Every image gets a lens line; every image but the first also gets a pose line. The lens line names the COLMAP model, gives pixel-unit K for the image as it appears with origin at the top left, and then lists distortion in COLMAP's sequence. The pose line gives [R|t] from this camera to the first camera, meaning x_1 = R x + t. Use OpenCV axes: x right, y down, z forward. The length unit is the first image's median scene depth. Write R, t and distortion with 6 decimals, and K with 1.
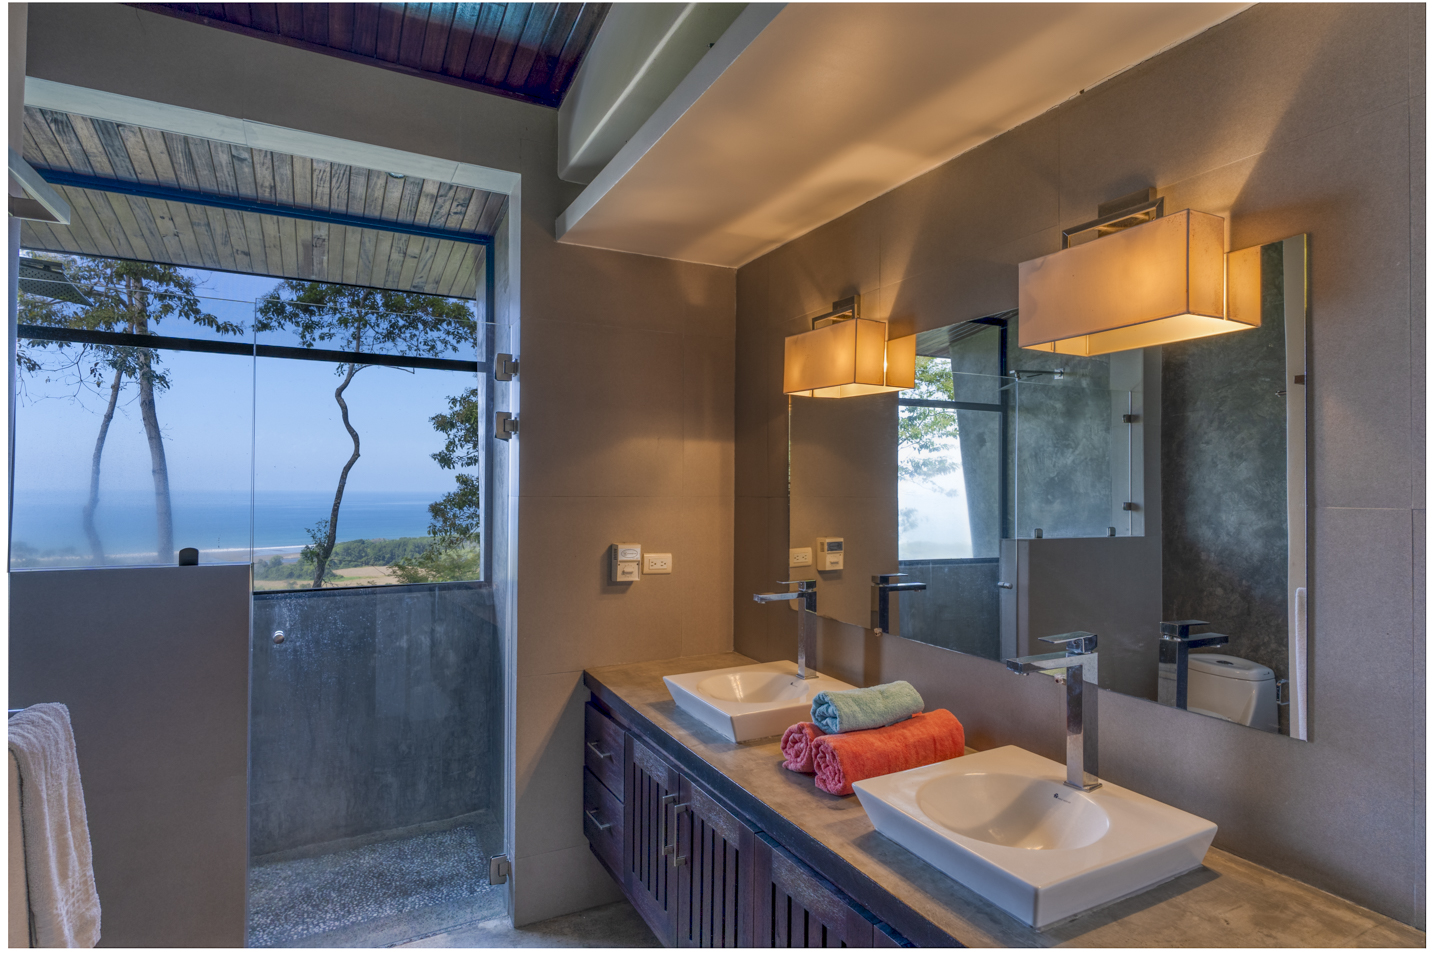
lens RADIAL K [[763.5, 0, 720.0], [0, 763.5, 479.5], [0, 0, 1]] dist [-0.025219, 0.000203]
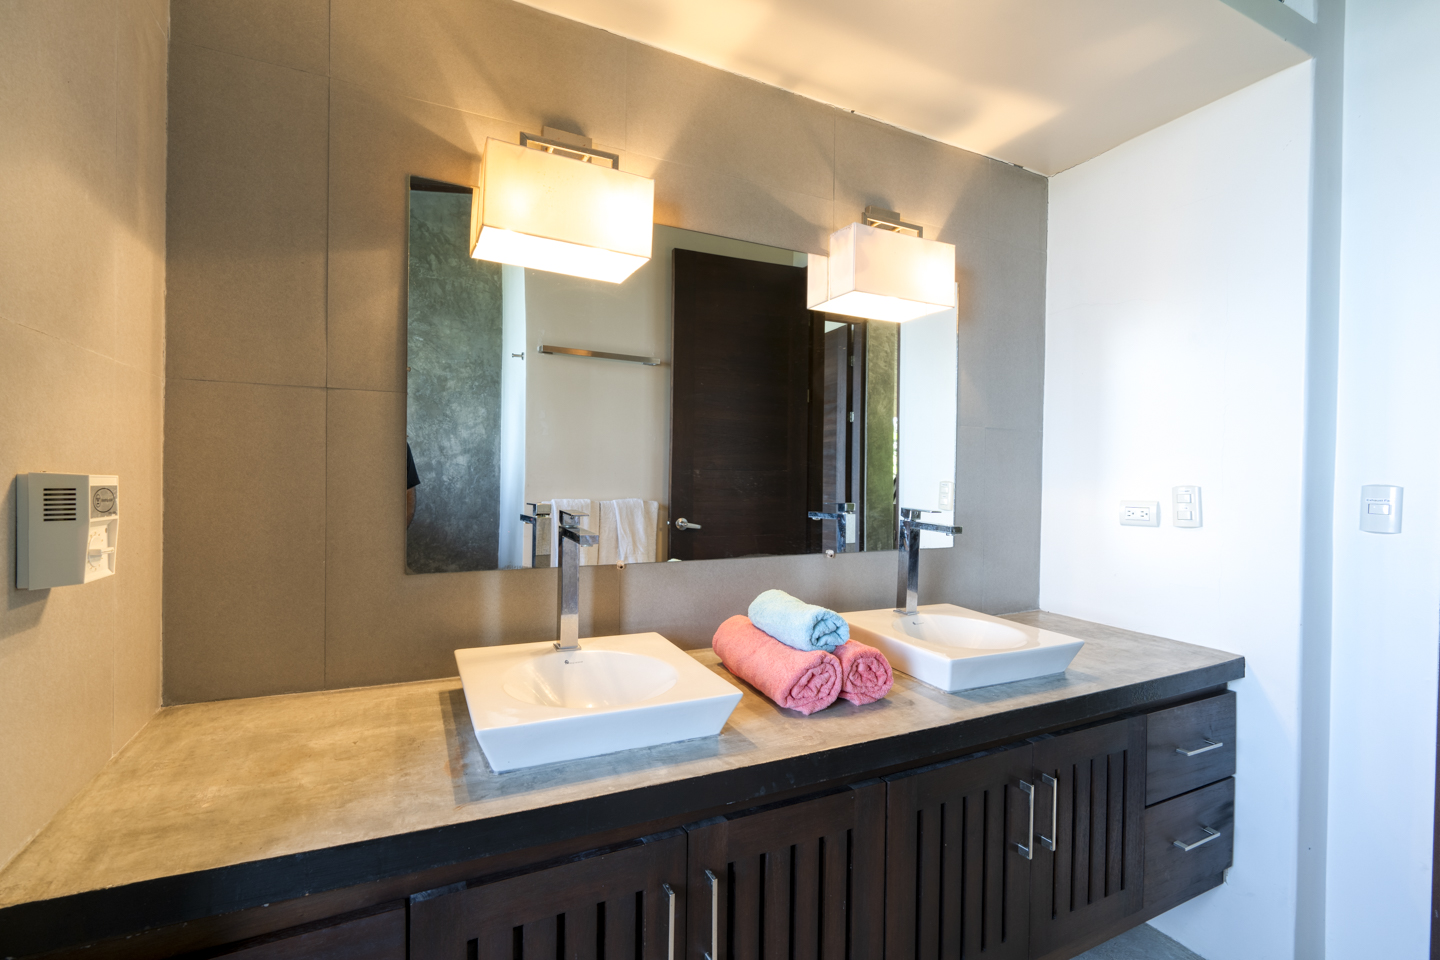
lens RADIAL K [[666.4, 0, 725.1], [0, 666.4, 469.4], [0, 0, 1]] dist [-0.001970, 0.000001]
pose [[0.010040, -0.001987, 0.999948, -0.644183], [-0.030160, 0.999542, 0.002289, 0.112921], [-0.999495, -0.030182, 0.009976, 1.095685]]
